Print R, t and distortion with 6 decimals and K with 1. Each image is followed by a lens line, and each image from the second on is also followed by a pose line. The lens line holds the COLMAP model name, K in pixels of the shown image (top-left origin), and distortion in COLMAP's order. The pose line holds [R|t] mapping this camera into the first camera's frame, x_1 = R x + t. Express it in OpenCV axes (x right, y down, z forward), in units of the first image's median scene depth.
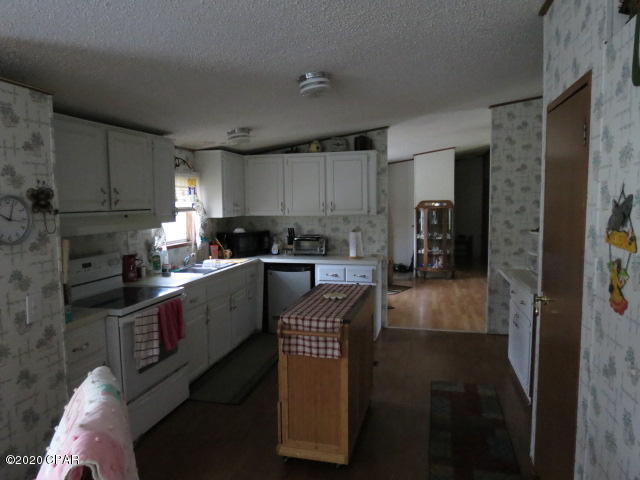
lens RADIAL K [[456.0, 0, 317.9], [0, 456.0, 240.2], [0, 0, 1]] dist [-0.026616, -0.003007]
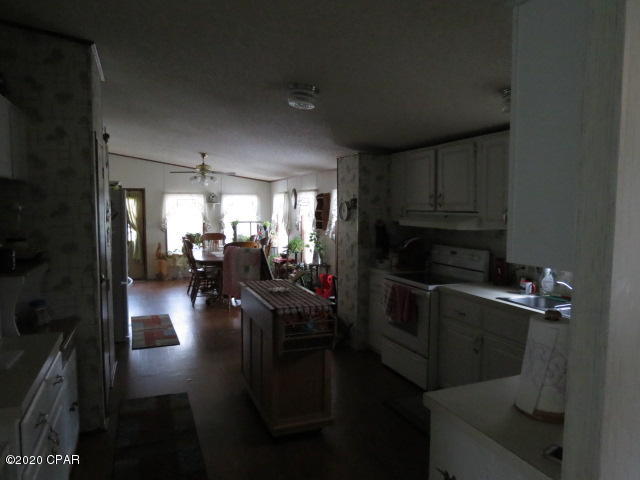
lens RADIAL K [[456.0, 0, 319.7], [0, 456.0, 239.5], [0, 0, 1]] dist [-0.026616, -0.003007]
pose [[-0.802608, 0.059081, -0.593574, 0.580813], [-0.042639, 0.986855, 0.155881, -0.173187], [0.594981, 0.150420, -0.789539, 1.832111]]
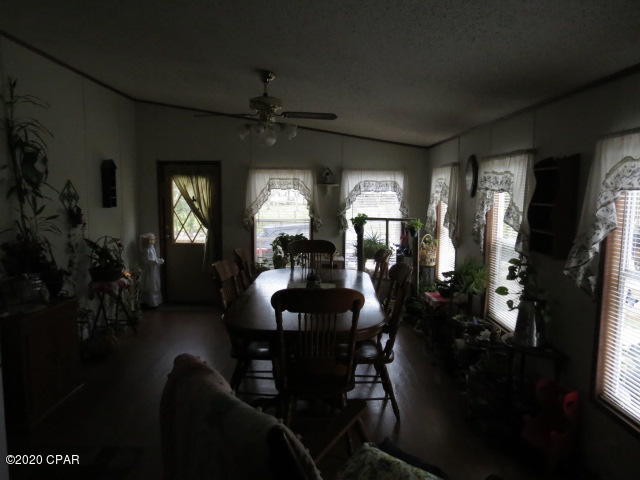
lens RADIAL K [[456.0, 0, 319.8], [0, 456.0, 240.1], [0, 0, 1]] dist [-0.026616, -0.003007]
pose [[-0.964328, 0.036093, -0.262236, 0.045093], [-0.017563, 0.979753, 0.199436, -0.086831], [0.264125, 0.196927, -0.944170, 1.015794]]
